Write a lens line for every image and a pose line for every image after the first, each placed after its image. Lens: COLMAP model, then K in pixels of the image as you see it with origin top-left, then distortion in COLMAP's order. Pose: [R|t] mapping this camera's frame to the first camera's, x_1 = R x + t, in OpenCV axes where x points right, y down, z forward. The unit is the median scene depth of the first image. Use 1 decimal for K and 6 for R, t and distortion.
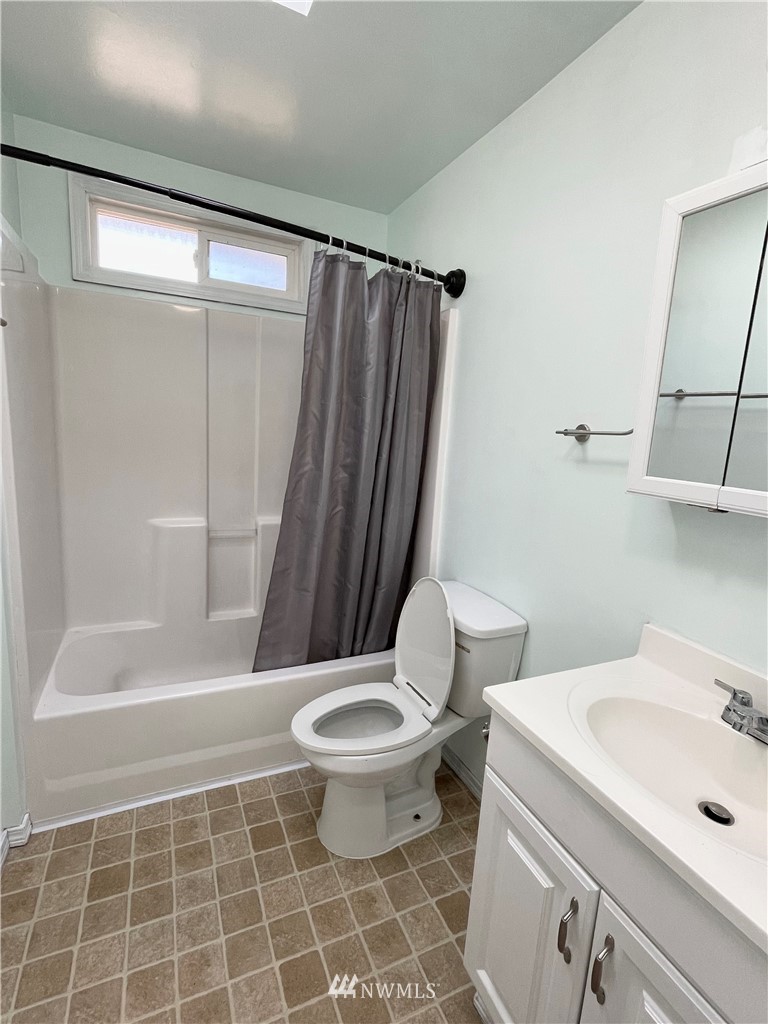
lens RADIAL K [[474.5, 0, 384.0], [0, 474.5, 512.0], [0, 0, 1]] dist [-0.011742, 0.000281]
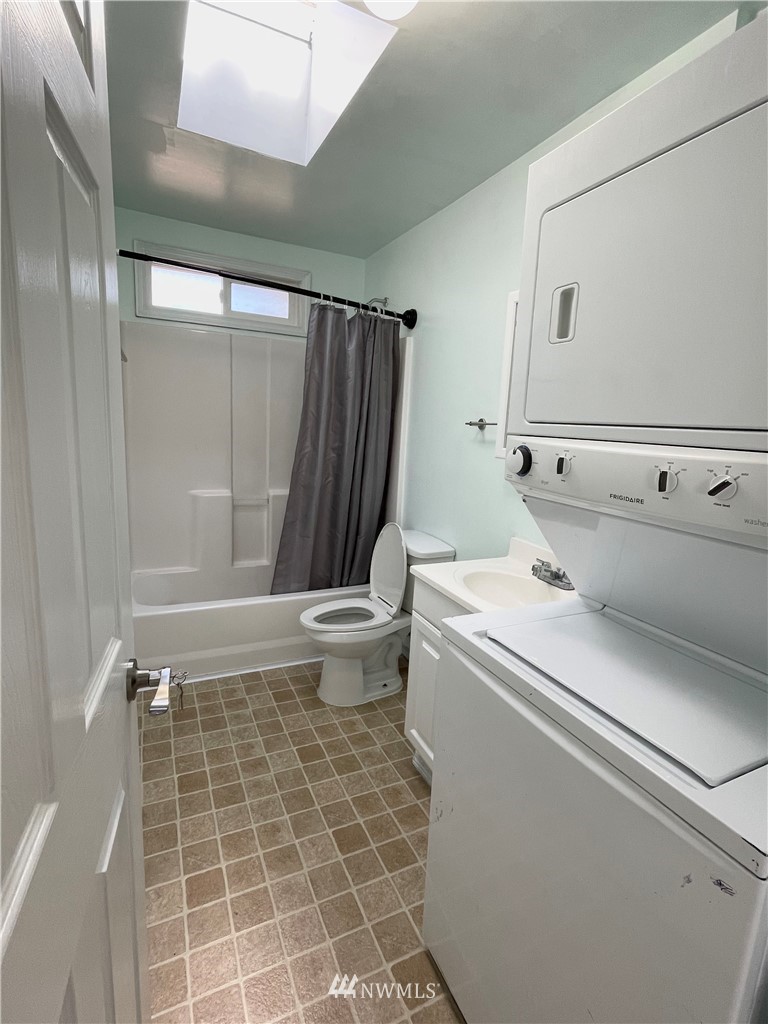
lens RADIAL K [[491.3, 0, 384.0], [0, 491.3, 512.0], [0, 0, 1]] dist [0.000996, 0.000038]
pose [[0.999903, -0.010751, 0.008822, 0.056123], [0.010675, 0.999907, 0.008543, 0.086376], [-0.008913, -0.008448, 0.999925, -0.503316]]
